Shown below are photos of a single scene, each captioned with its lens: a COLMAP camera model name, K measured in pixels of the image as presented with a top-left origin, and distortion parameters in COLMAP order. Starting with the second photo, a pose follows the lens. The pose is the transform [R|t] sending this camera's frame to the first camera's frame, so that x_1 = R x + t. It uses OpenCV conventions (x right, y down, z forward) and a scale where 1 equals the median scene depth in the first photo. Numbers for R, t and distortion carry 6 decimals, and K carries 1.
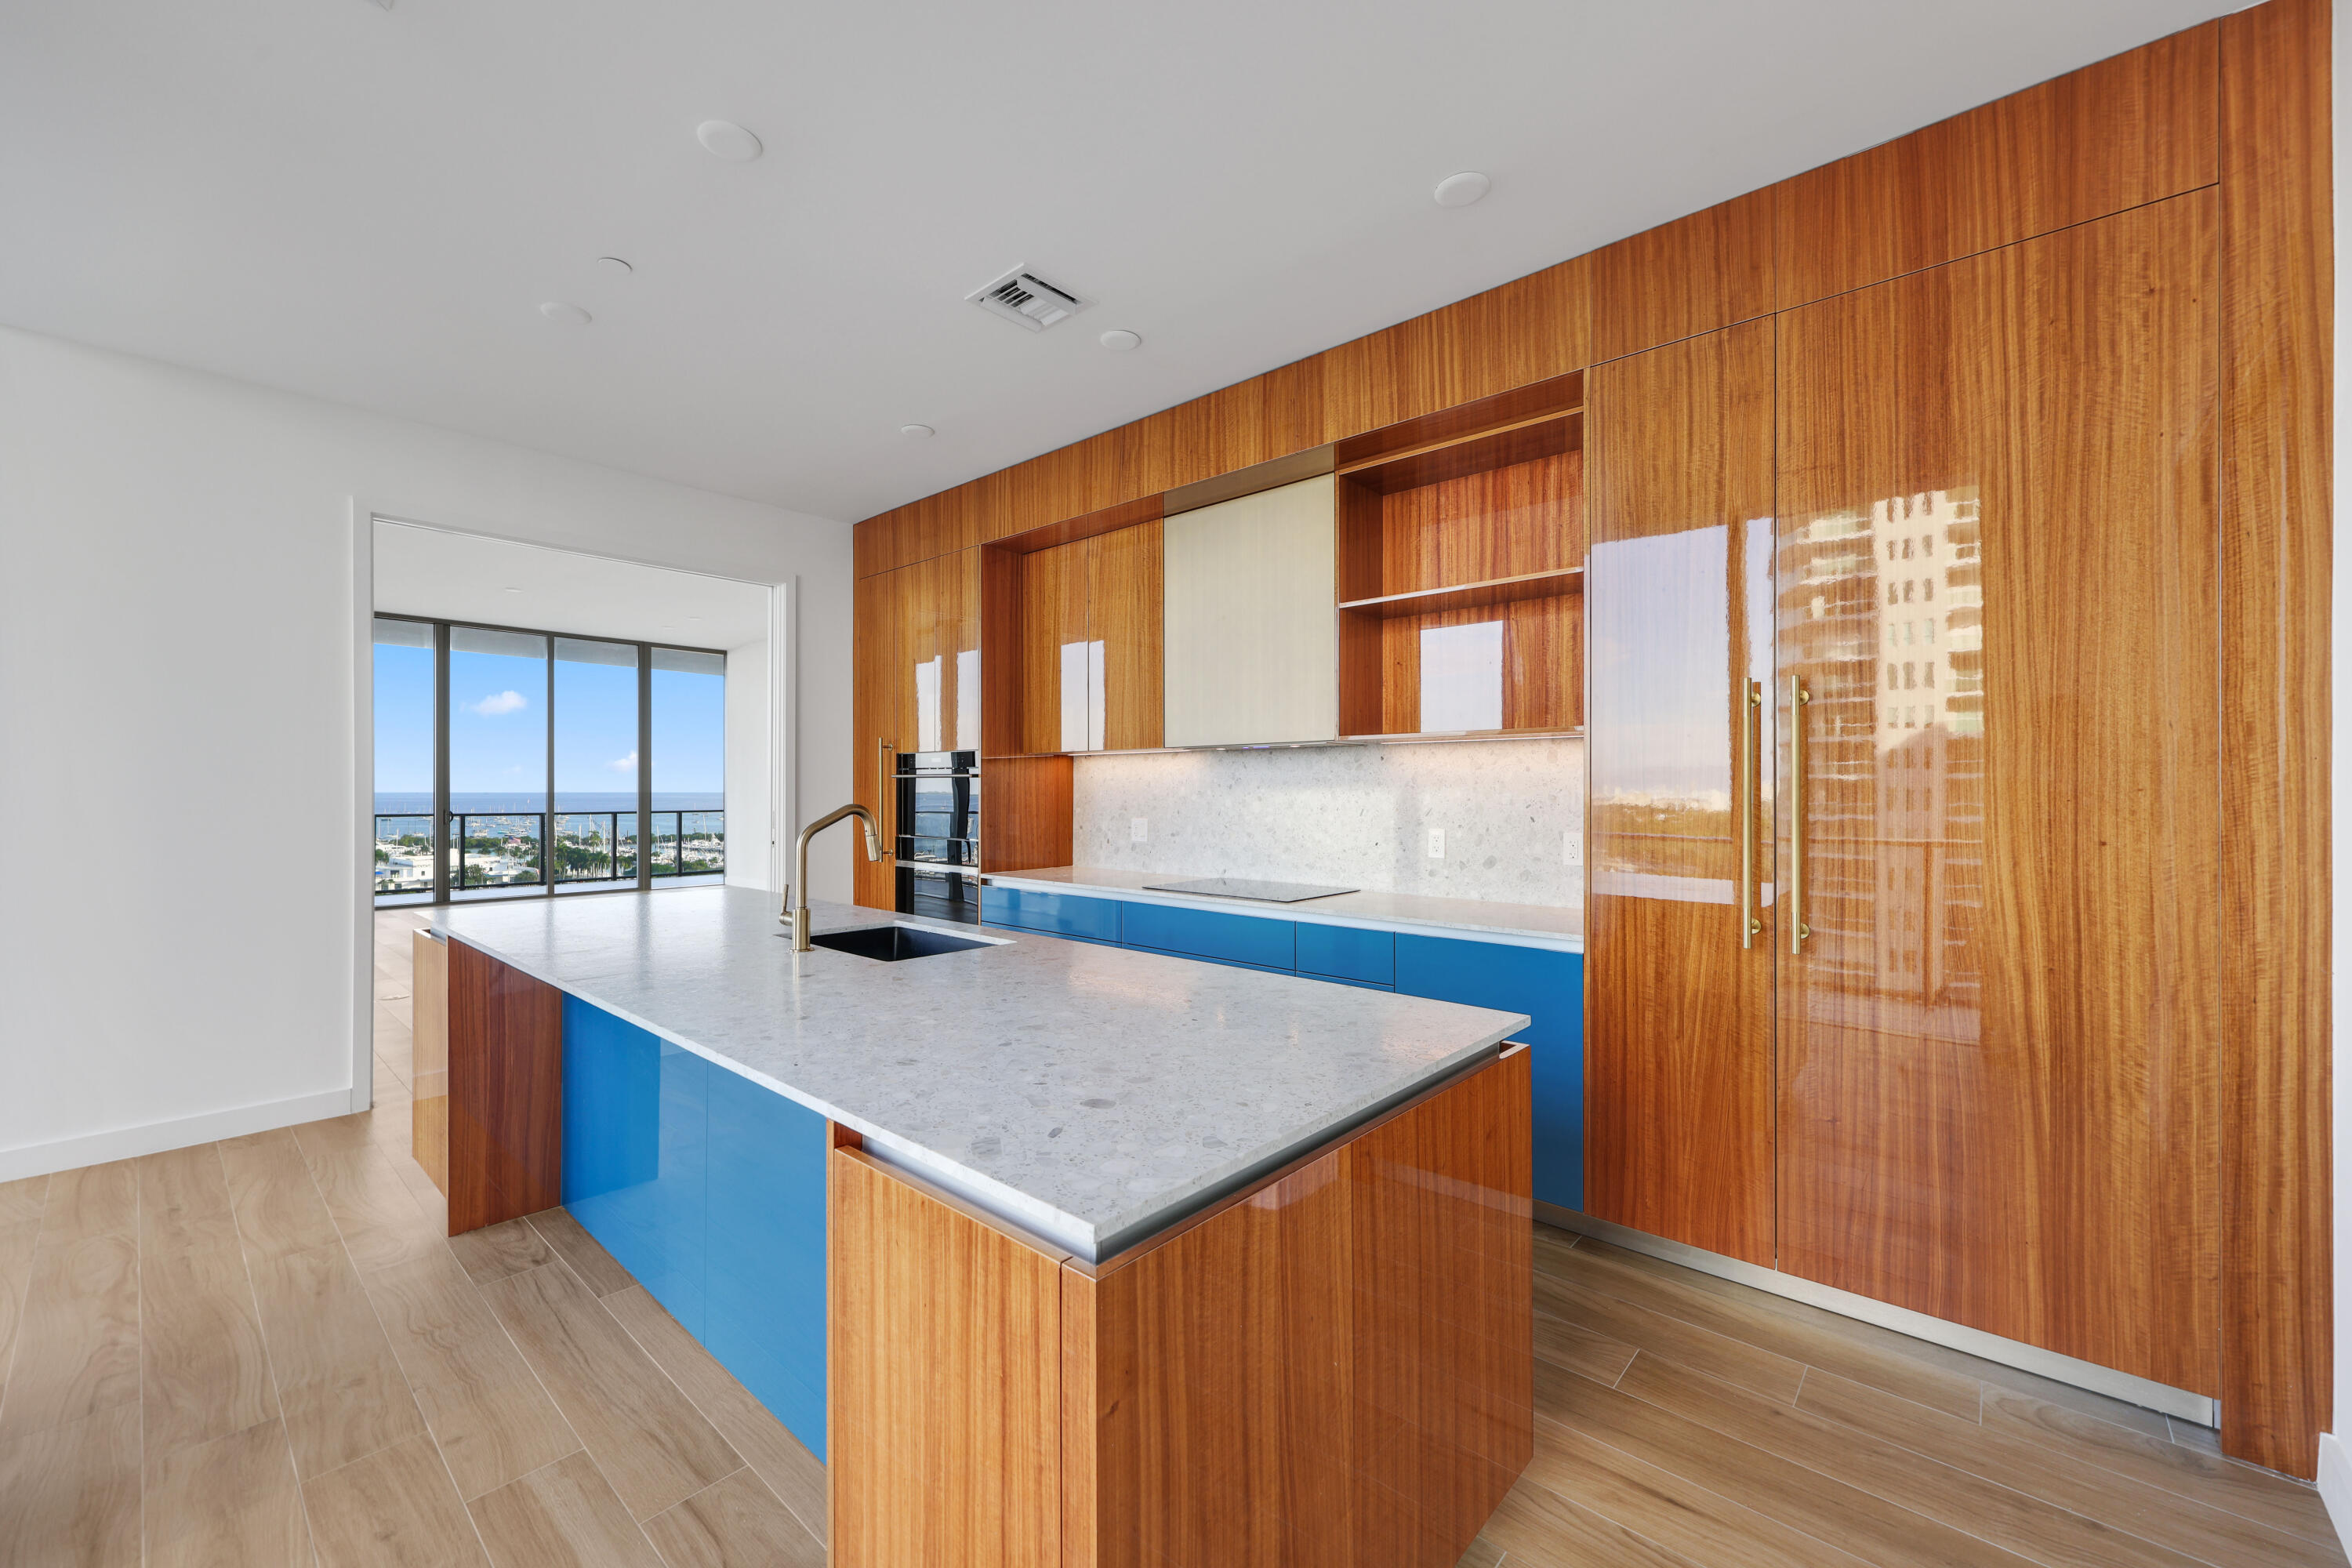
lens RADIAL K [[921.0, 0, 1183.5], [0, 921.0, 789.2], [0, 0, 1]] dist [0.001619, -0.000114]
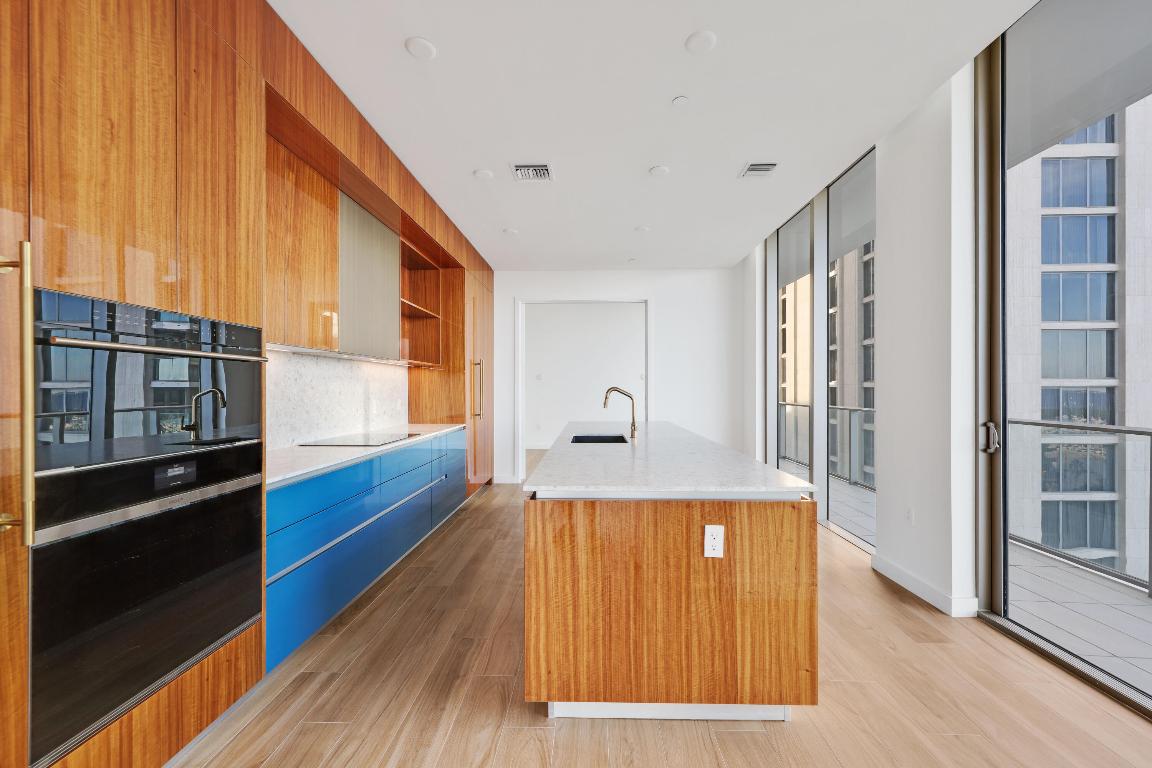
lens RADIAL K [[451.1, 0, 579.7], [0, 451.1, 386.5], [0, 0, 1]] dist [0.001619, -0.000114]
pose [[-0.637661, 0.003541, 0.770309, -0.826128], [0.002345, 0.999994, -0.002656, 0.011894], [-0.770313, 0.000113, -0.637666, 1.207523]]
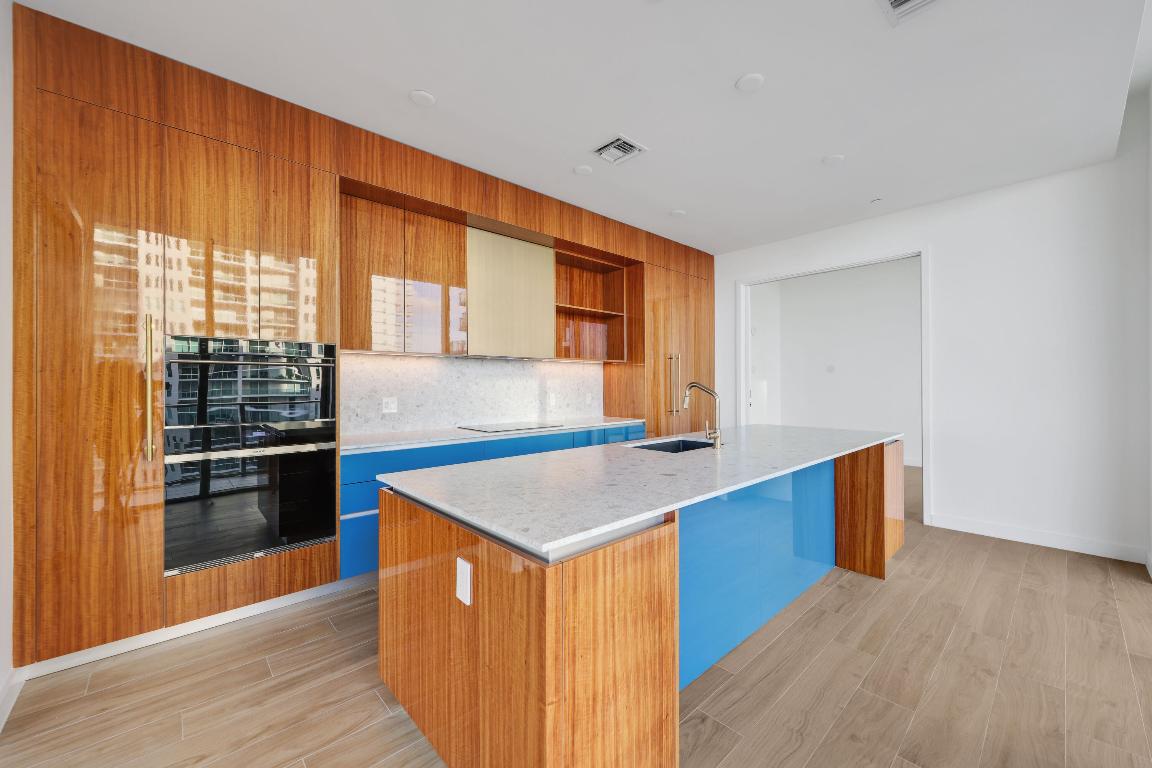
lens RADIAL K [[446.6, 0, 579.2], [0, 446.6, 381.5], [0, 0, 1]] dist [-0.001686, -0.000106]
pose [[0.106739, 0.004504, 0.994277, -0.895382], [0.005663, 0.999971, -0.005137, 0.012611], [-0.994271, 0.006179, 0.106710, 0.722919]]
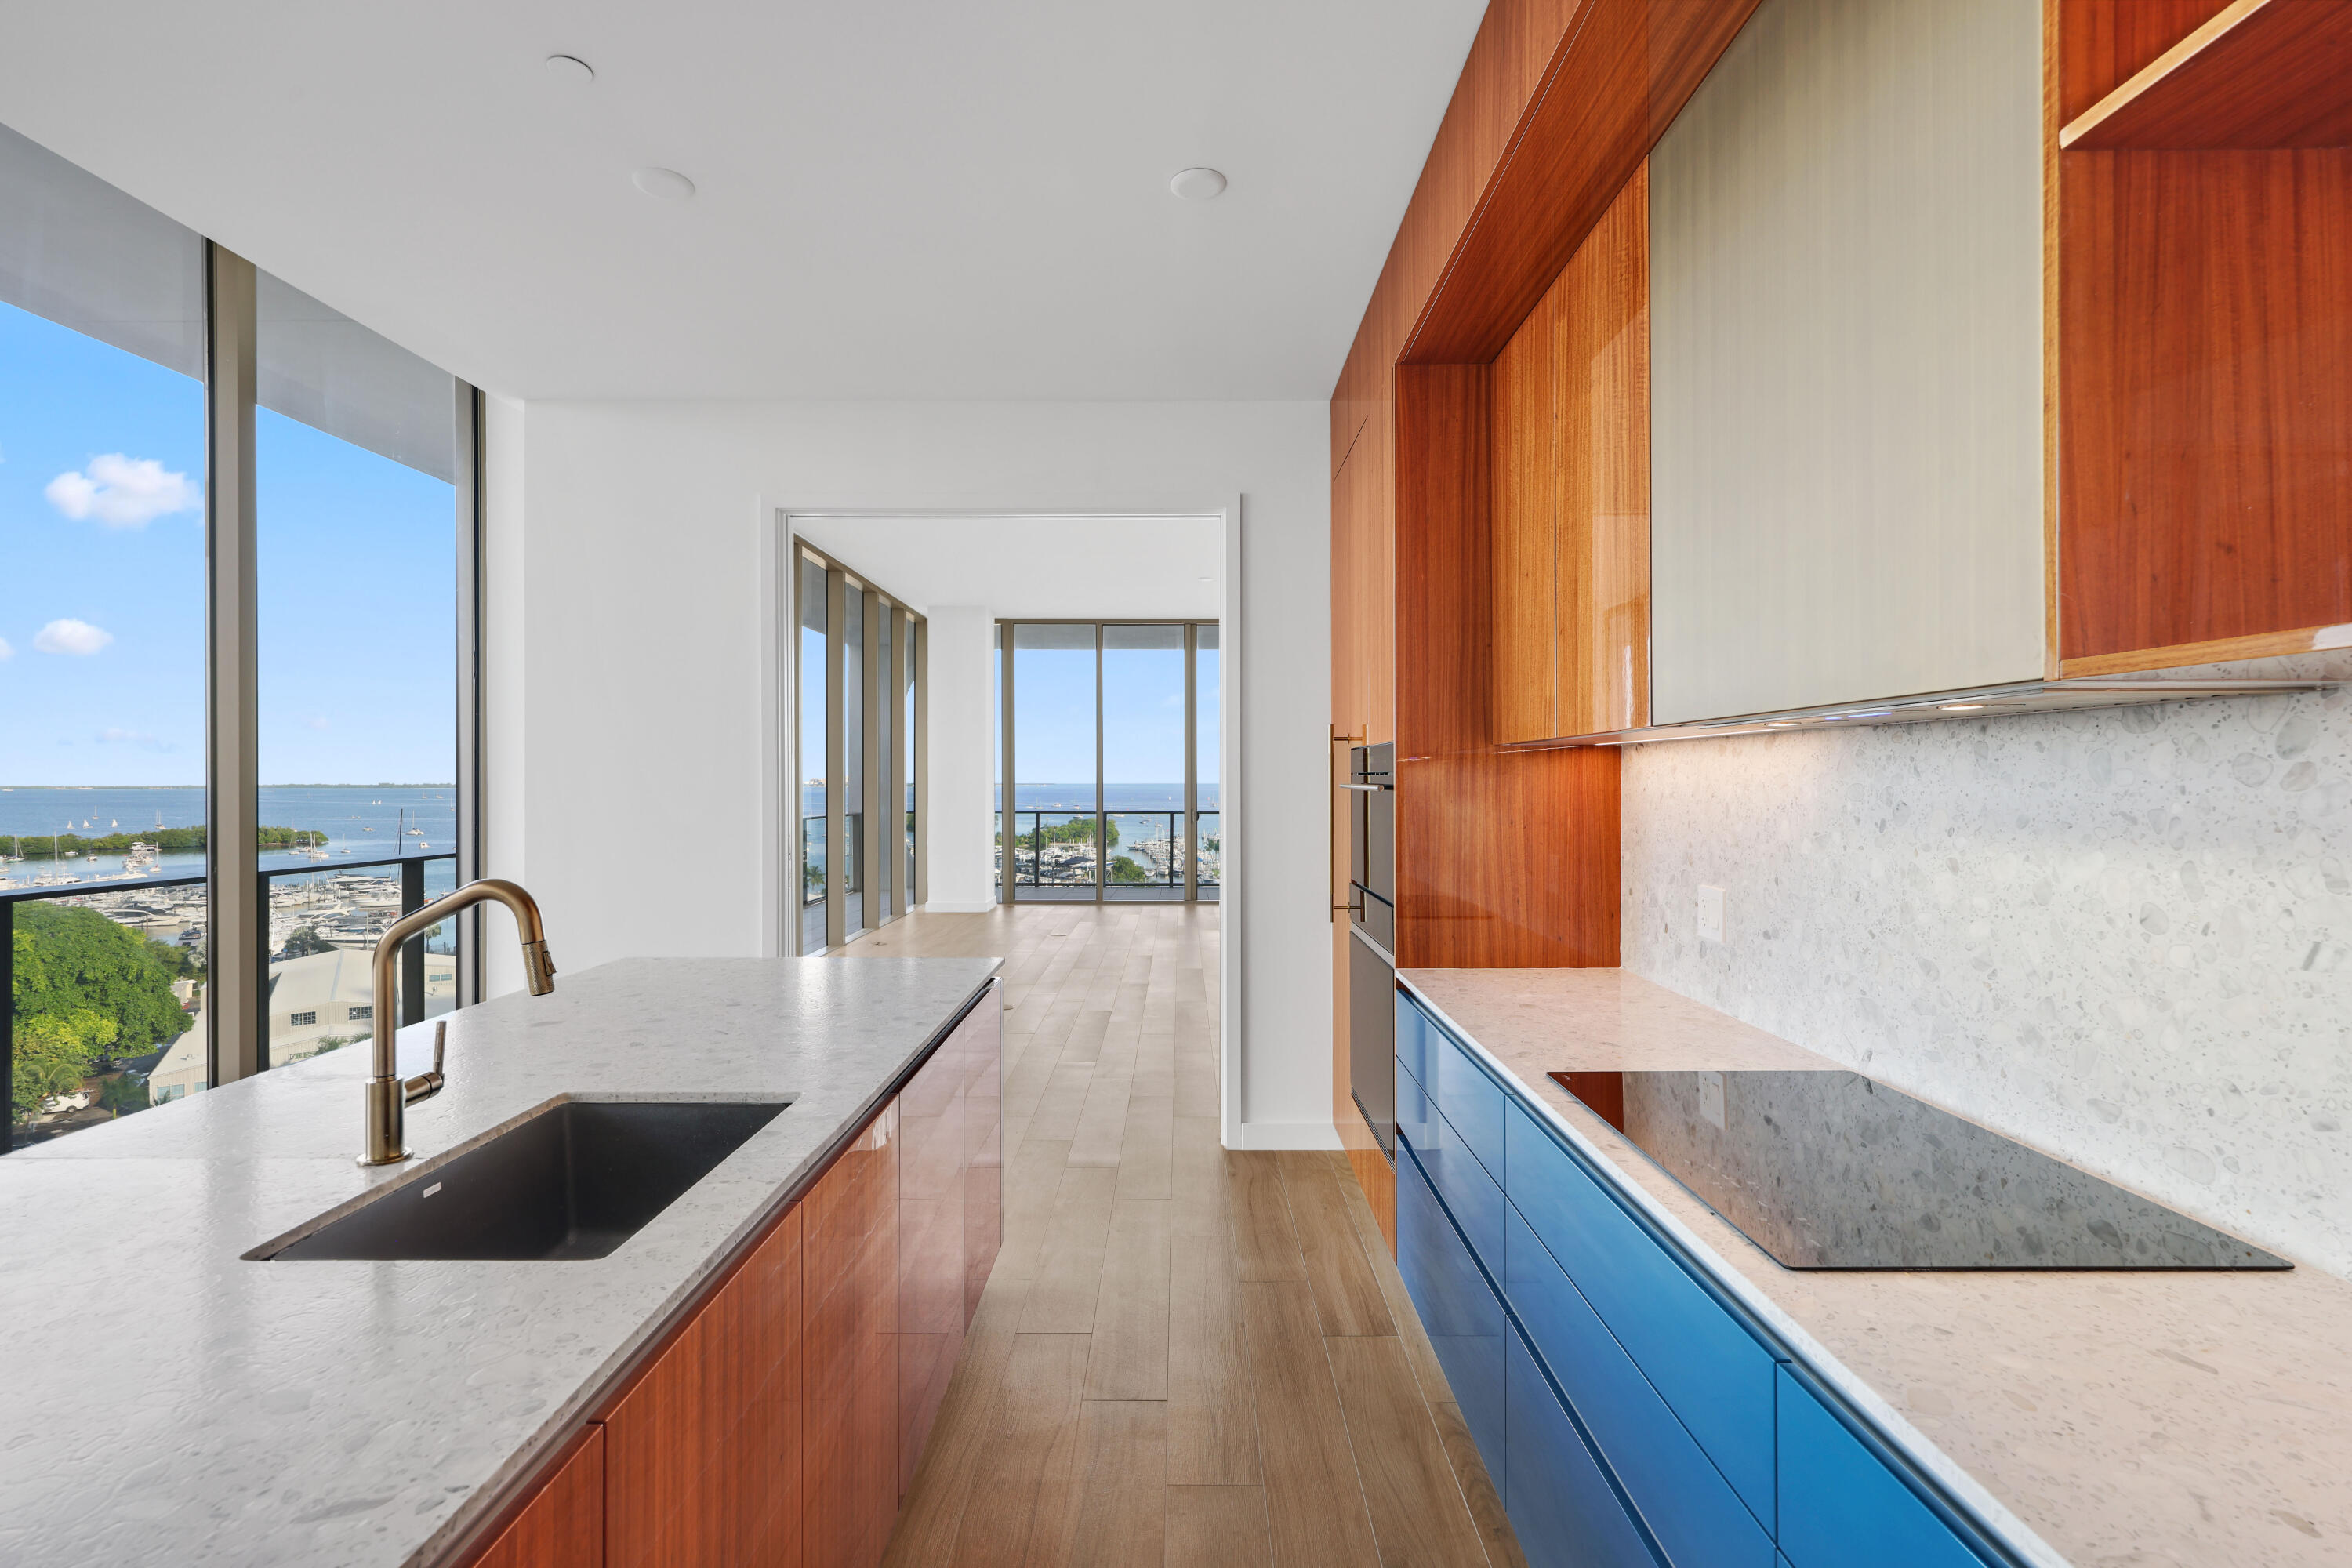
lens RADIAL K [[1089.0, 0, 1176.0], [0, 1089.0, 784.0], [0, 0, 1]] dist [0.007027, 0.000168]
pose [[0.658051, -0.000268, -0.752973, 0.209529], [0.003442, 0.999991, 0.002652, -0.022981], [0.752965, -0.004336, 0.658046, 0.554553]]
